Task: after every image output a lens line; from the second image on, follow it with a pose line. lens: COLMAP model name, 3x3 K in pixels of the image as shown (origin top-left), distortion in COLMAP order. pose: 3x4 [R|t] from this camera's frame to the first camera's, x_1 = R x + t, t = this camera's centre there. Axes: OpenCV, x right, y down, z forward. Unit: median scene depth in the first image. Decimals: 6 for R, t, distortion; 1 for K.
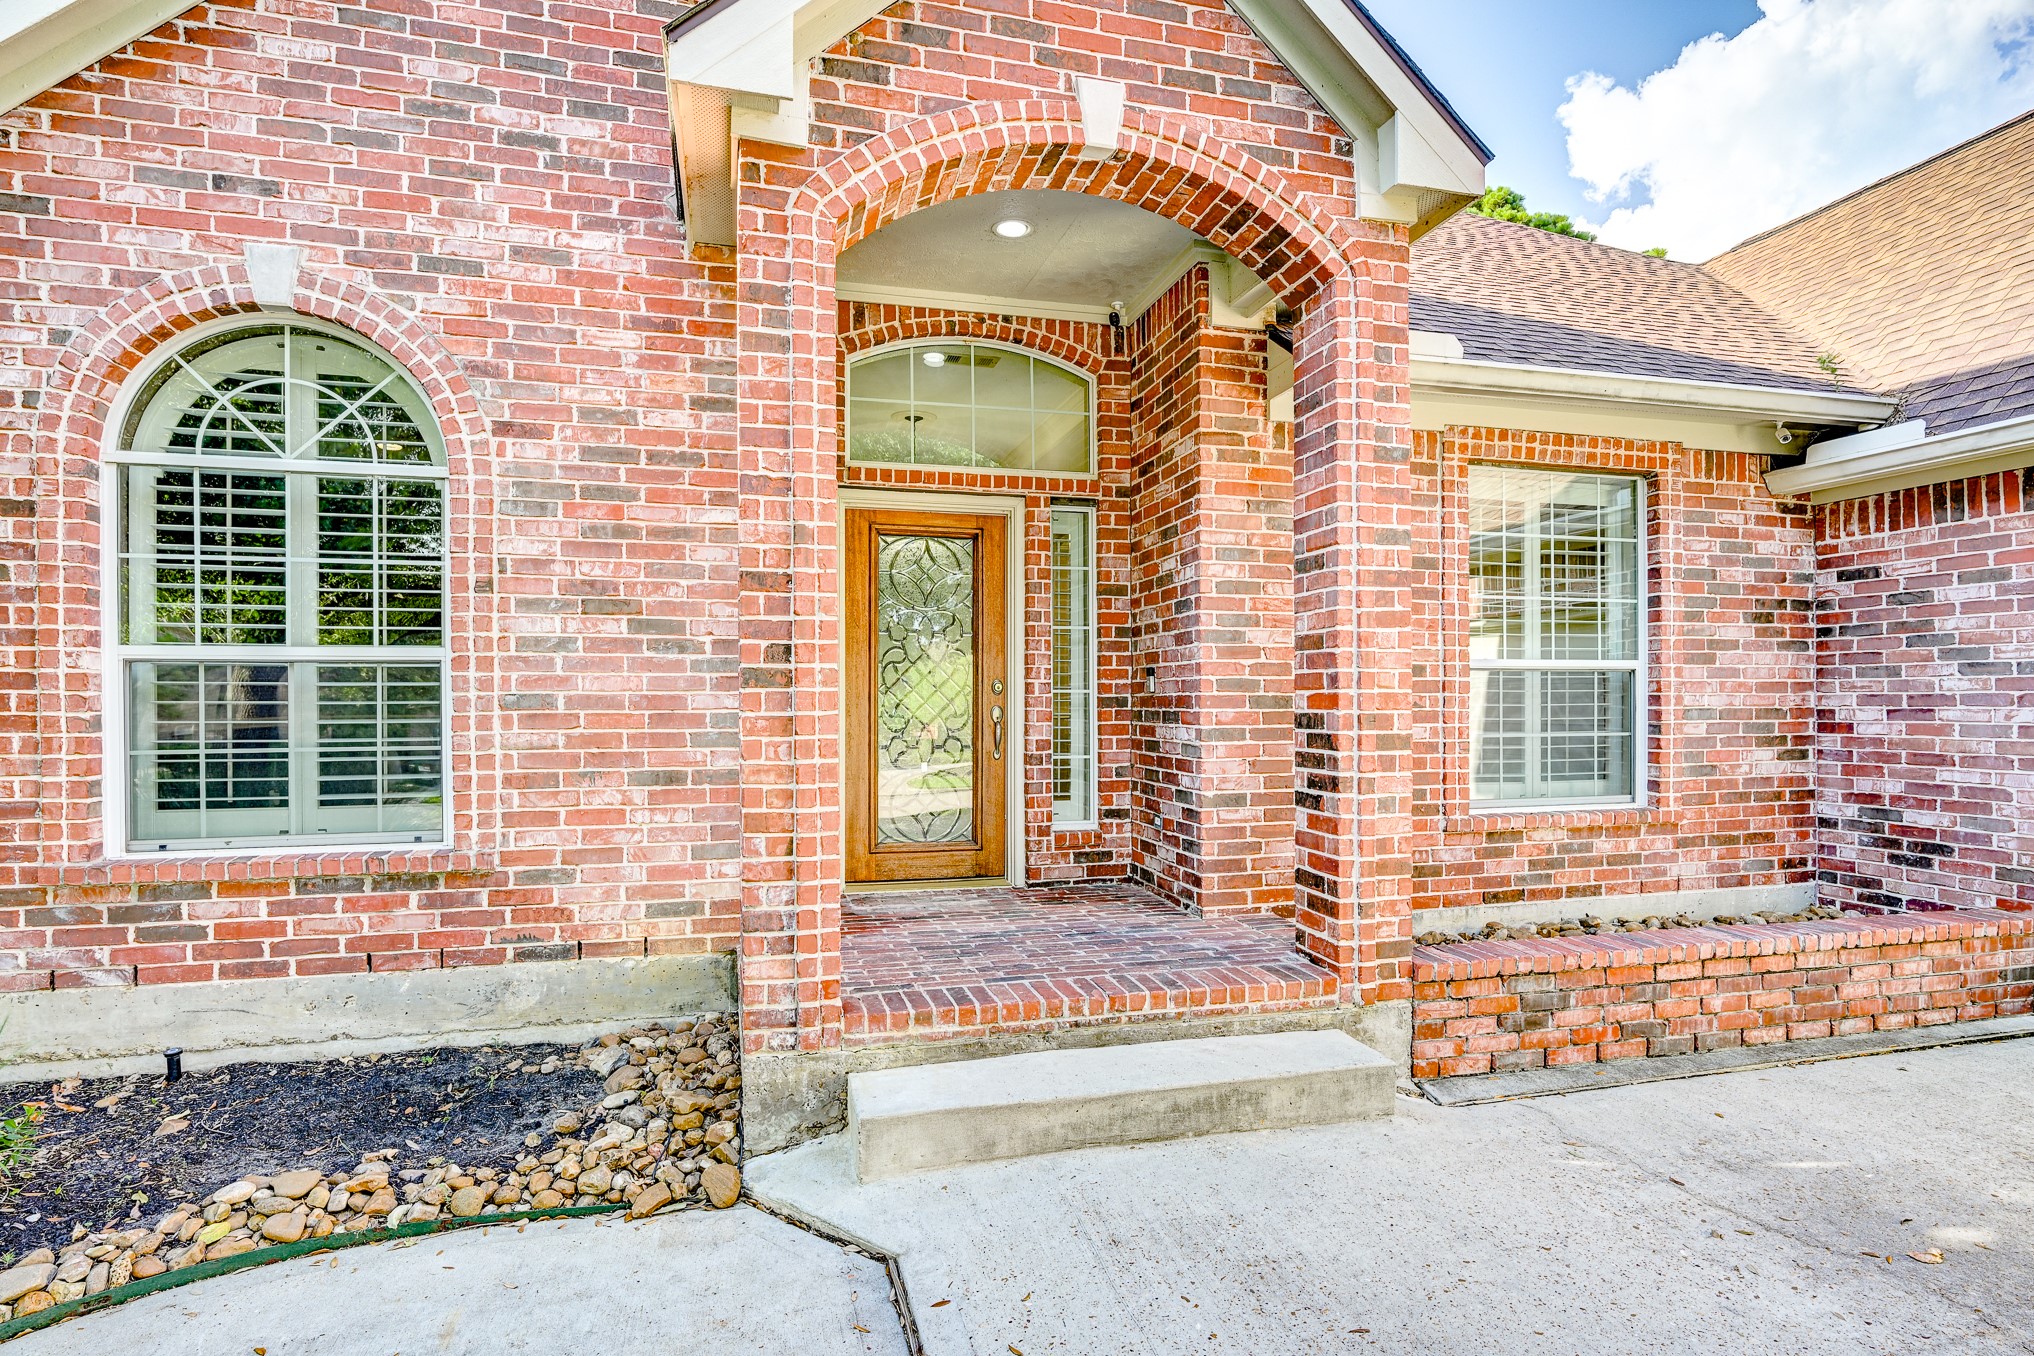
lens RADIAL K [[1056.8, 0, 1016.2], [0, 1056.8, 702.6], [0, 0, 1]] dist [-0.002692, -0.000480]
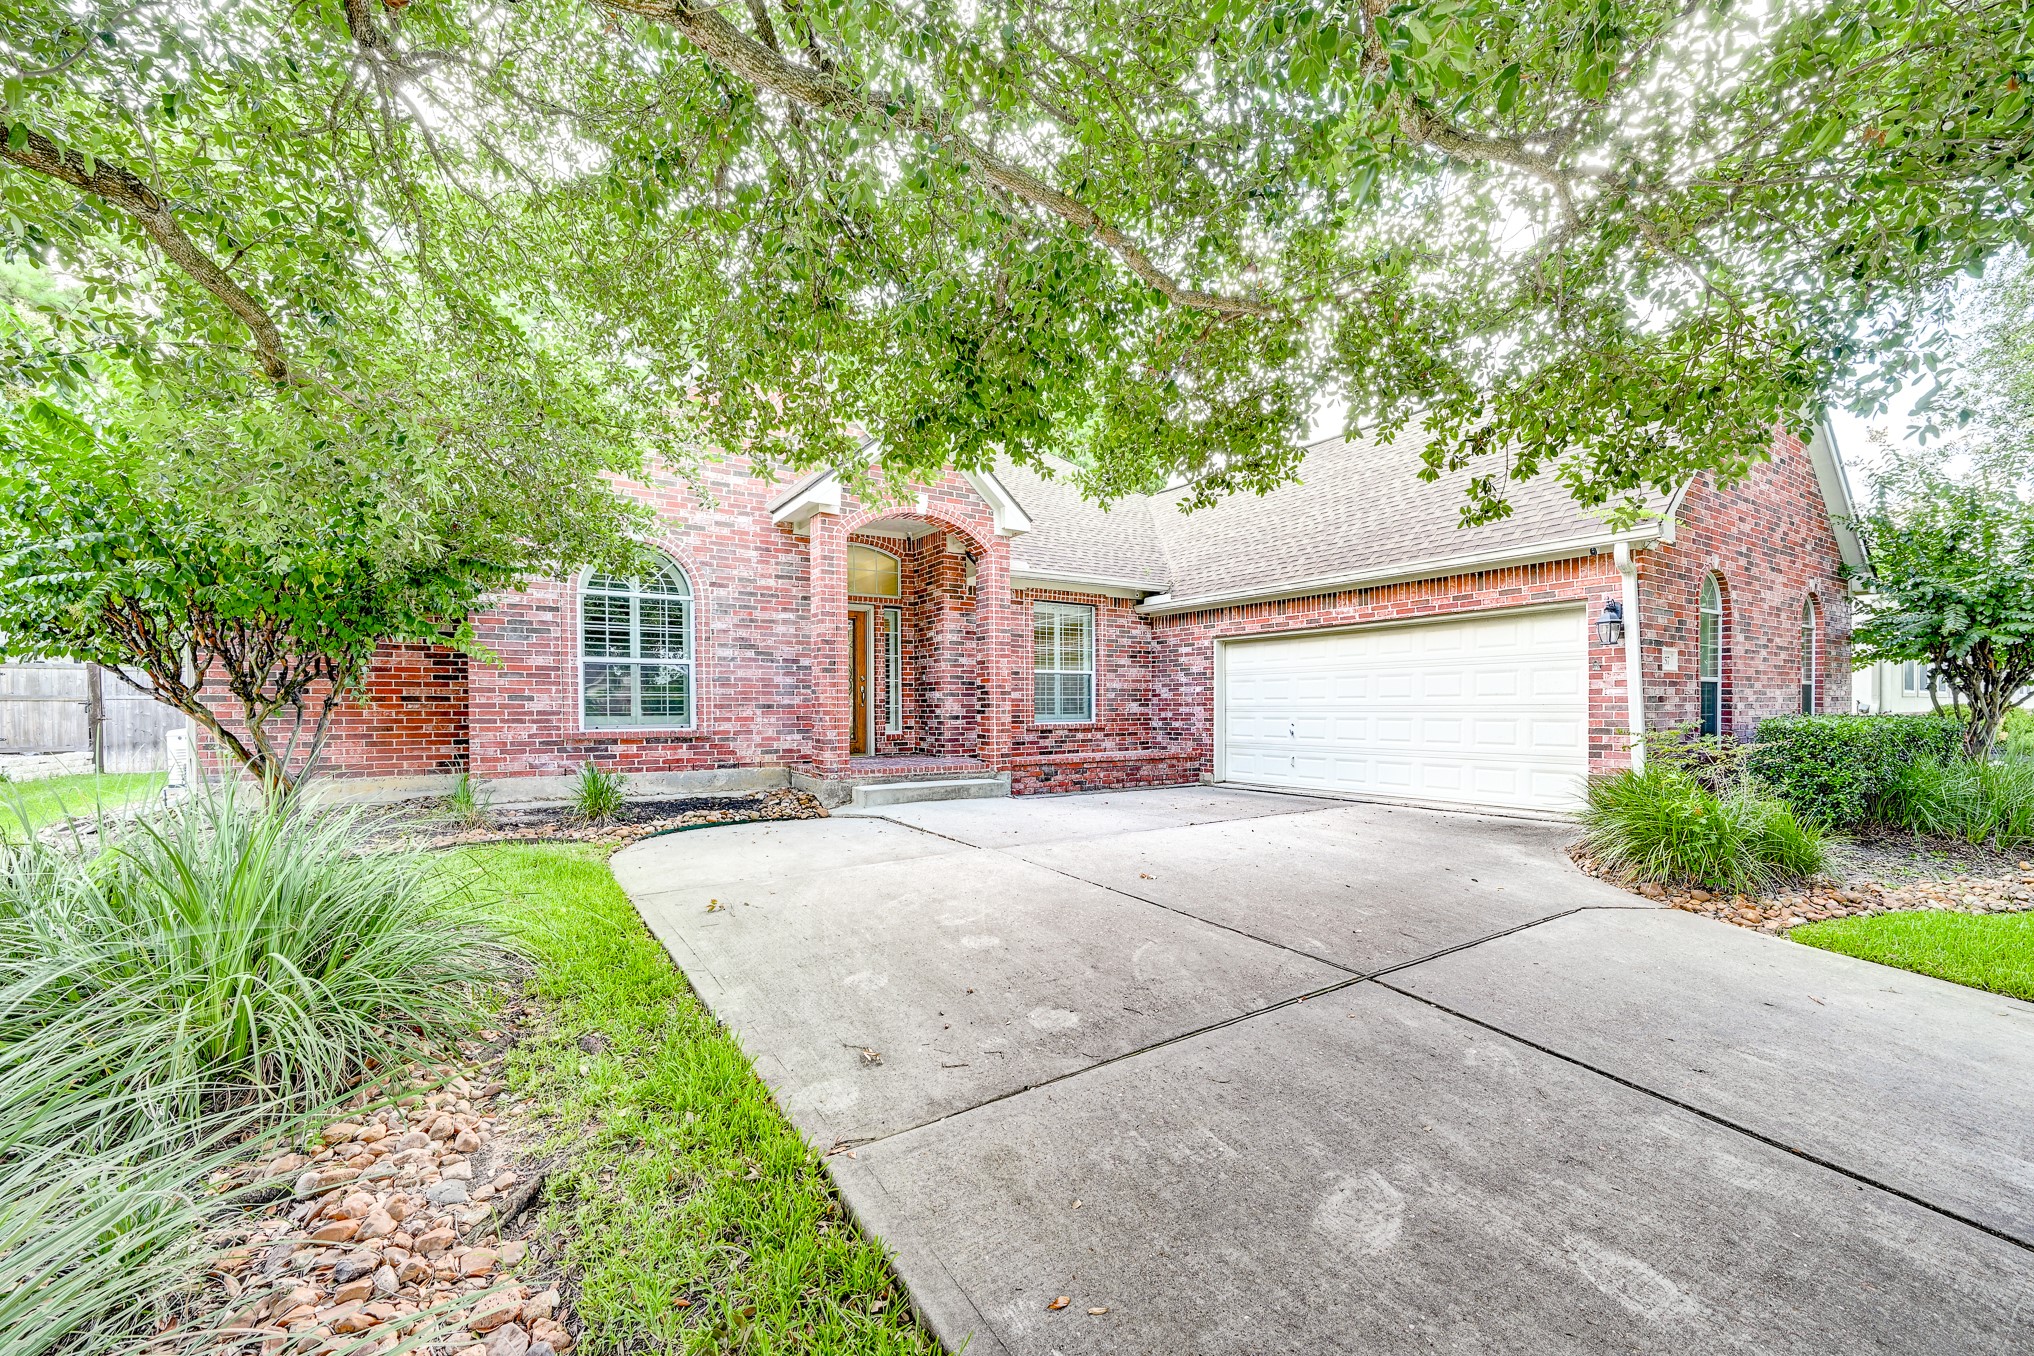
lens RADIAL K [[821.7, 0, 1015.4], [0, 821.7, 715.8], [0, 0, 1]] dist [0.001412, -0.000052]
pose [[0.949175, -0.005339, 0.314703, -0.396679], [0.003430, 0.999972, 0.006619, 0.085842], [-0.314730, -0.005203, 0.949167, -1.357023]]
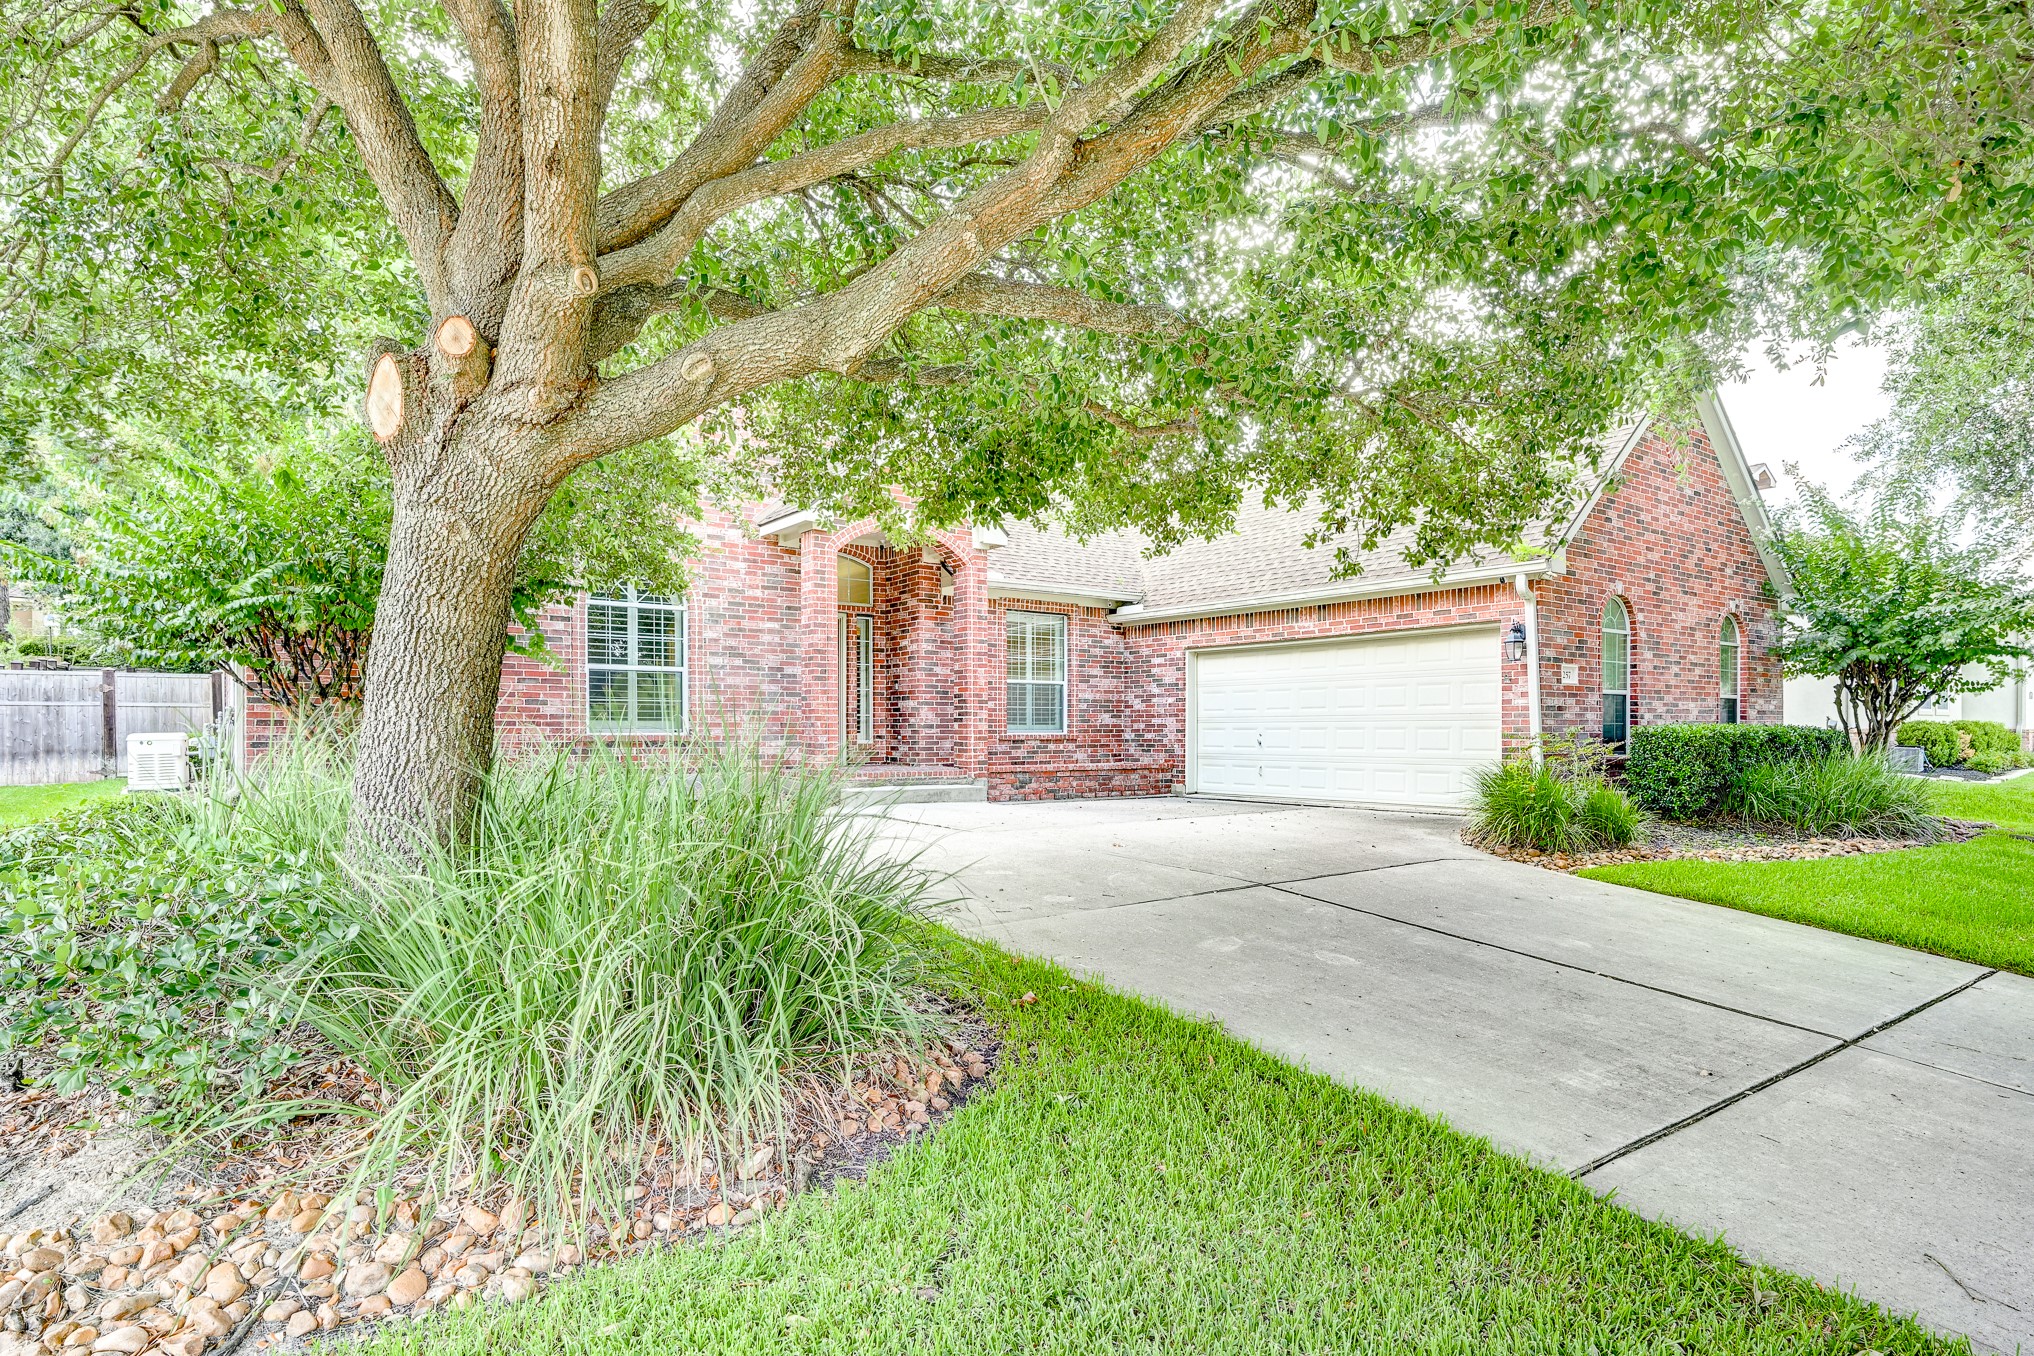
lens RADIAL K [[1092.4, 0, 1013.0], [0, 1092.4, 731.4], [0, 0, 1]] dist [-0.002628, 0.000591]
pose [[0.928318, 0.001834, 0.371782, -0.802447], [-0.000742, 0.999995, -0.003079, 0.134081], [-0.371786, 0.002583, 0.928315, -2.146862]]
